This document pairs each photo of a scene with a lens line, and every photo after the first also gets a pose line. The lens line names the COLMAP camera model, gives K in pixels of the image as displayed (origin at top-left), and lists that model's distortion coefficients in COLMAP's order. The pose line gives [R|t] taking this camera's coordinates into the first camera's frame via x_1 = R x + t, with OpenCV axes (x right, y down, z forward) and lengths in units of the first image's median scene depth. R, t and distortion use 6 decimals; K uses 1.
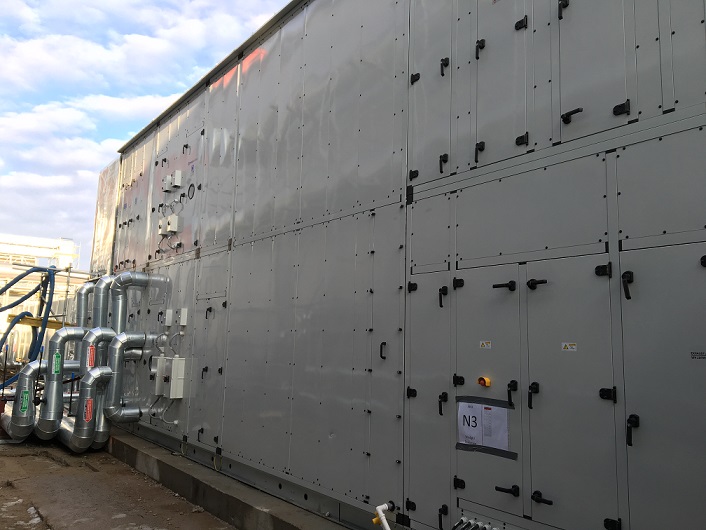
lens RADIAL K [[589.2, 0, 352.1], [0, 589.2, 268.1], [0, 0, 1]] dist [0.091699, -0.124264]
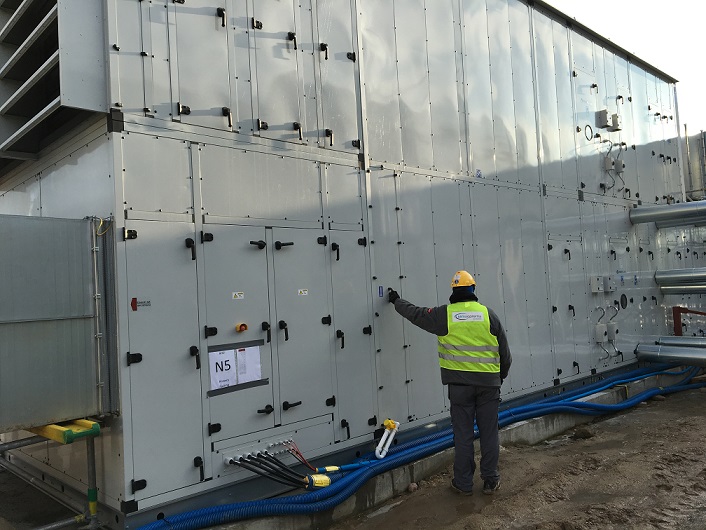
lens RADIAL K [[589.2, 0, 352.1], [0, 589.2, 268.1], [0, 0, 1]] dist [0.091699, -0.124264]
pose [[-0.115223, 0.030510, 0.992871, -0.933618], [-0.071276, 0.996698, -0.038899, 0.109735], [-0.990779, -0.075250, -0.112667, 0.940523]]
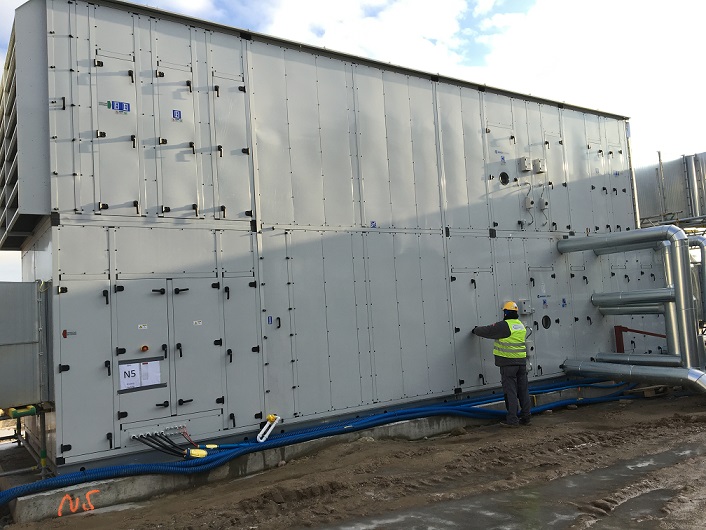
lens RADIAL K [[589.2, 0, 352.1], [0, 589.2, 268.1], [0, 0, 1]] dist [0.091699, -0.124264]
pose [[0.060457, 0.050514, 0.996892, -1.452126], [-0.060829, 0.997049, -0.046833, 0.009337], [-0.996316, -0.057808, 0.063351, 0.326535]]
